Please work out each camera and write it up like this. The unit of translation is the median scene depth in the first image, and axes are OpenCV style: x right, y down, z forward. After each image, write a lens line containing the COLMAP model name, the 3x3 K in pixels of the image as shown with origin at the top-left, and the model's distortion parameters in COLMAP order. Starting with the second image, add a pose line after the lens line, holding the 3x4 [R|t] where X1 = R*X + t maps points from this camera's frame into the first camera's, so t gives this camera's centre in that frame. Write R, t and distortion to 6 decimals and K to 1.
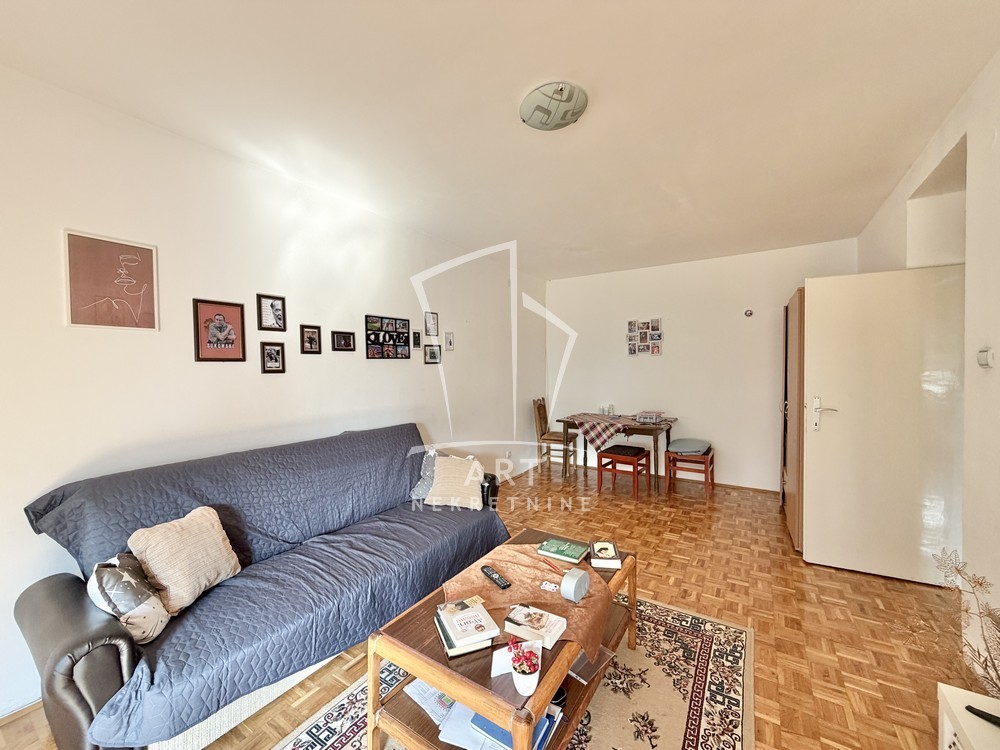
lens RADIAL K [[396.8, 0, 496.1], [0, 396.8, 373.4], [0, 0, 1]] dist [0.000517, 0.000314]
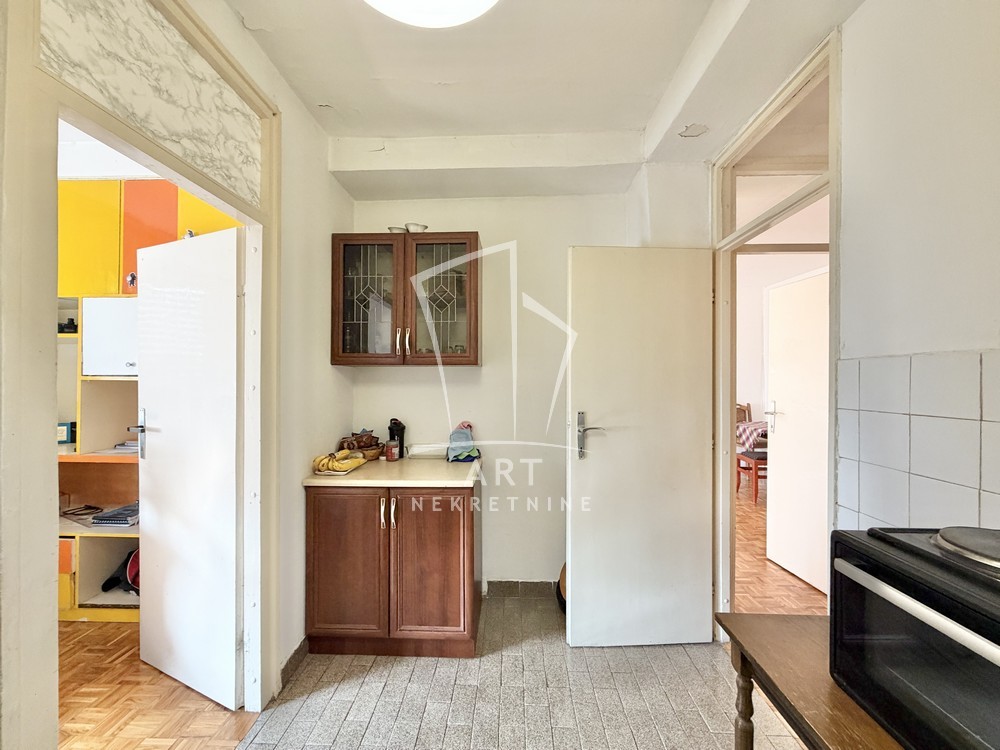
lens RADIAL K [[396.8, 0, 500.5], [0, 396.8, 375.4], [0, 0, 1]] dist [0.000517, 0.000314]
pose [[0.523874, 0.011626, -0.851716, 0.815606], [-0.023518, 0.999723, -0.000819, 0.005144], [0.851471, 0.020460, 0.524002, -0.106621]]
